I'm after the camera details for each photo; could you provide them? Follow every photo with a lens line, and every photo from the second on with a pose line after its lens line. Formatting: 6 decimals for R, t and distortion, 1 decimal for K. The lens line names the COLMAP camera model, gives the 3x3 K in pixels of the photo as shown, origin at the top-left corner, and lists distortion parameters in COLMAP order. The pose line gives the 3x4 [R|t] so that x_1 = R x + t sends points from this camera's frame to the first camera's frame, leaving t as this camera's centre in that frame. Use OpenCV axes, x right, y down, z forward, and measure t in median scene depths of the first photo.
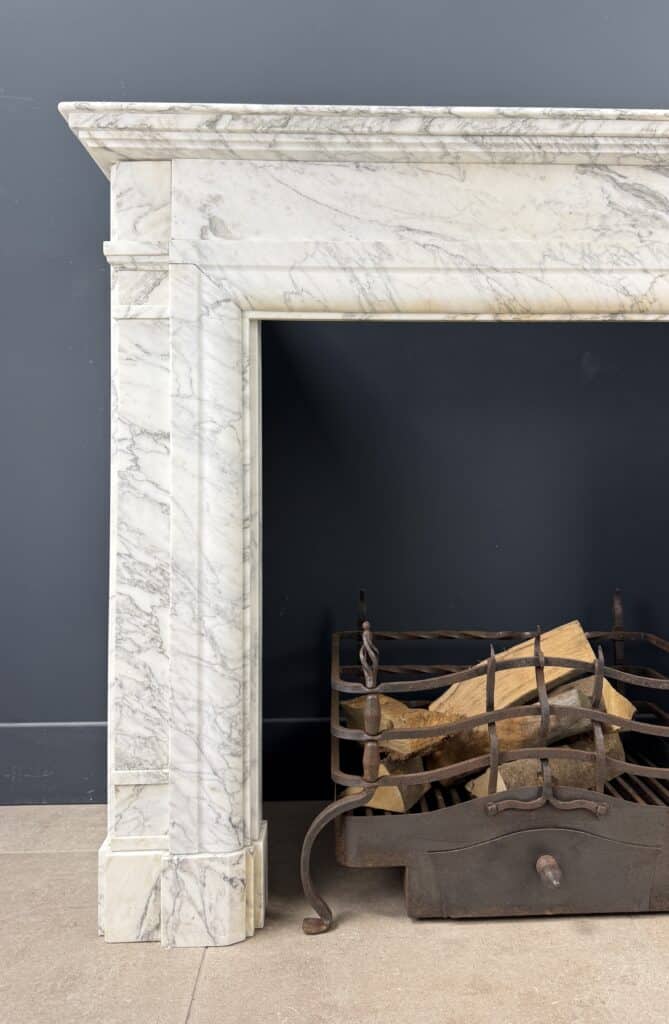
lens RADIAL K [[841.1, 0, 354.1], [0, 841.1, 430.3], [0, 0, 1]] dist [0.148266, -0.278989]
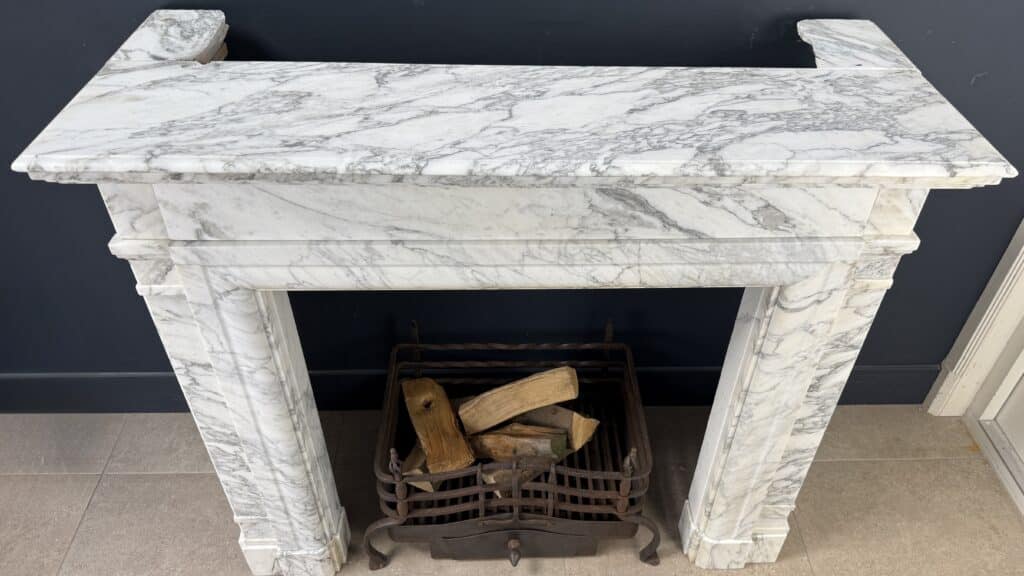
lens RADIAL K [[767.9, 0, 527.6], [0, 767.9, 316.5], [0, 0, 1]] dist [0.180937, -0.412668]
pose [[0.999665, 0.023717, 0.010330, 0.222736], [-0.024012, 0.702152, 0.711622, -0.864649], [0.009625, -0.711632, 0.702486, 0.252714]]
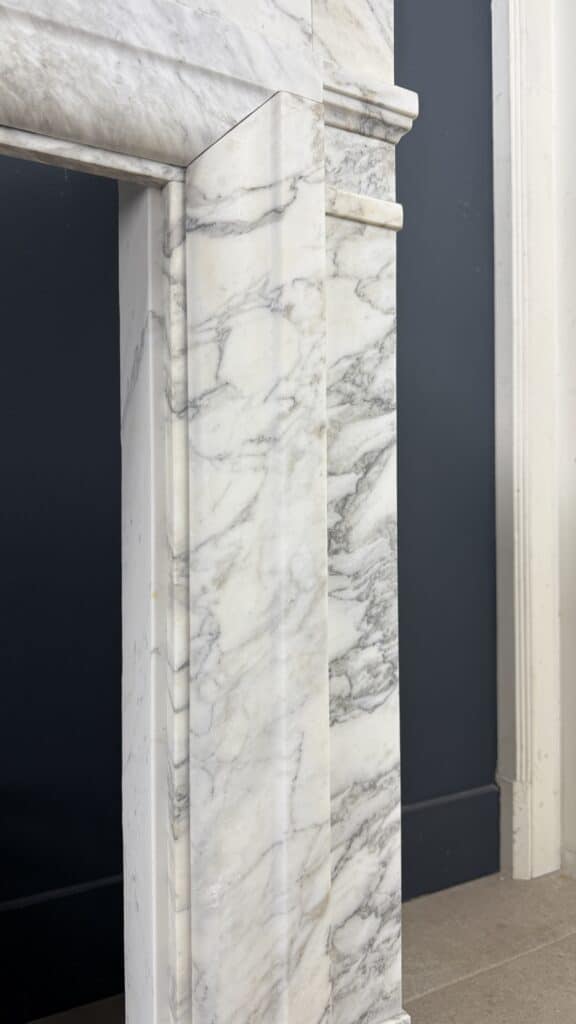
lens RADIAL K [[756.5, 0, 307.3], [0, 756.5, 513.0], [0, 0, 1]] dist [0.094748, -0.201750]
pose [[0.883785, -0.002661, 0.467886, 0.442806], [-0.019812, 0.998874, 0.043102, 0.033982], [-0.467474, -0.047363, 0.882737, 0.620831]]
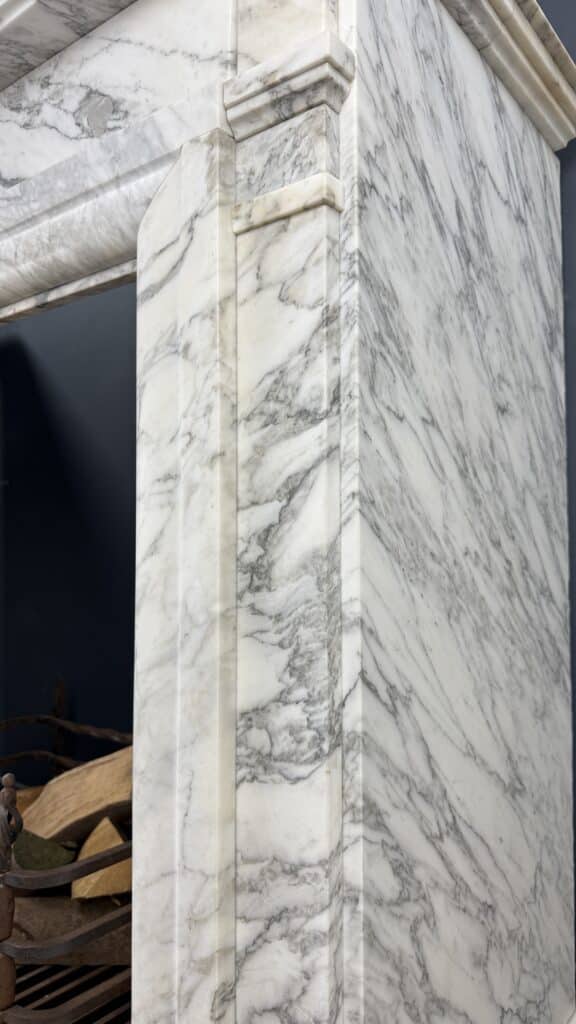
lens RADIAL K [[734.7, 0, 288.0], [0, 734.7, 512.0], [0, 0, 1]] dist [0.060452, -0.111220]
pose [[0.766944, -0.037841, -0.640597, 0.969542], [0.041188, 0.999104, -0.009708, 0.039385], [0.640391, -0.018939, 0.767816, 0.721549]]
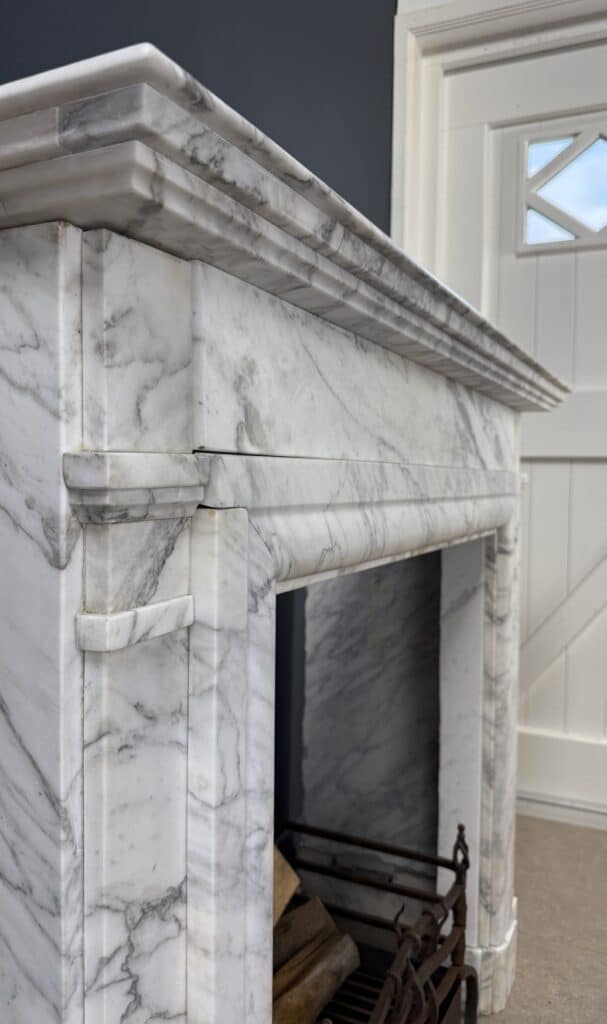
lens RADIAL K [[772.7, 0, 306.7], [0, 772.7, 492.7], [0, 0, 1]] dist [0.083642, -0.142957]
pose [[0.469869, -0.008100, 0.882699, -0.545593], [-0.069277, 0.996535, 0.046021, -0.224325], [-0.880014, -0.082774, 0.467680, 0.765220]]
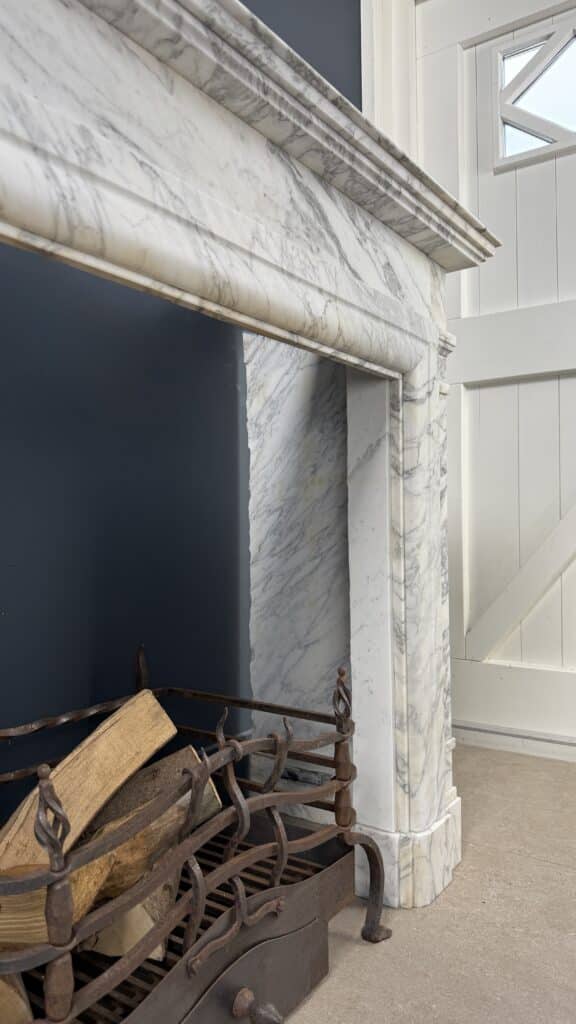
lens RADIAL K [[728.5, 0, 290.7], [0, 728.5, 517.7], [0, 0, 1]] dist [0.112601, -0.205611]
pose [[0.598960, 0.000522, 0.800779, -0.301822], [-0.036002, 0.999006, 0.026278, 0.033121], [-0.799969, -0.044569, 0.598384, 0.563226]]
